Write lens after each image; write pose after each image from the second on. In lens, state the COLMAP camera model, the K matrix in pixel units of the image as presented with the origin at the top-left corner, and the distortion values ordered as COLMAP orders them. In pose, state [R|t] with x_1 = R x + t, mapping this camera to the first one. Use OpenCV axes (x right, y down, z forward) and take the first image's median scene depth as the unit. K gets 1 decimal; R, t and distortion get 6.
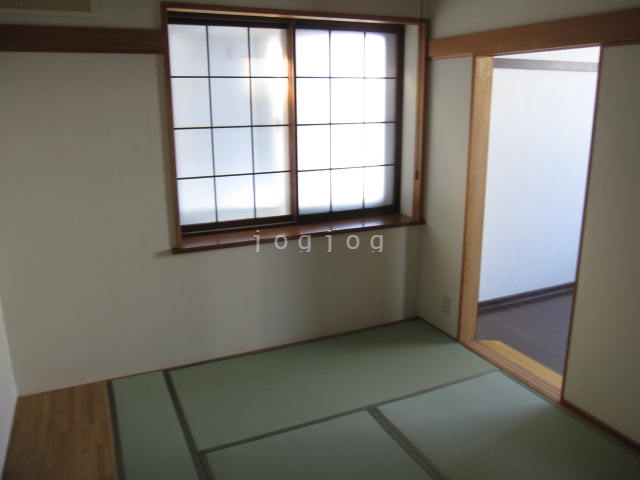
lens RADIAL K [[531.1, 0, 320.0], [0, 531.1, 240.0], [0, 0, 1]] dist [-0.049983, 0.014004]
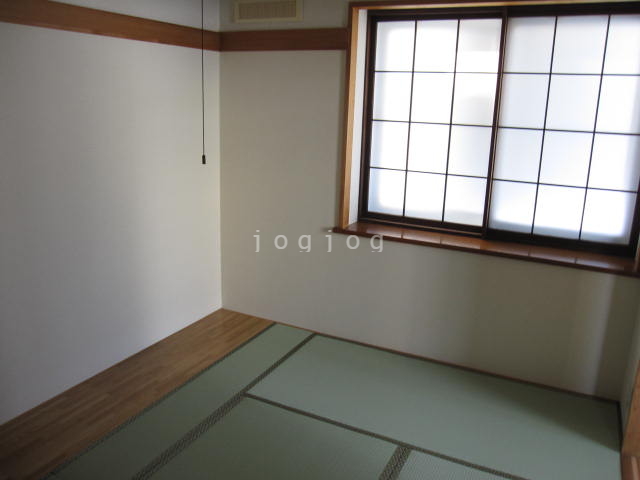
lens RADIAL K [[542.4, 0, 320.1], [0, 542.4, 231.3], [0, 0, 1]] dist [-0.055056, -0.003259]
pose [[0.624214, 0.219559, -0.749767, 0.529732], [-0.231786, 0.968534, 0.090650, -0.067585], [0.746078, 0.117201, 0.655463, 0.234848]]
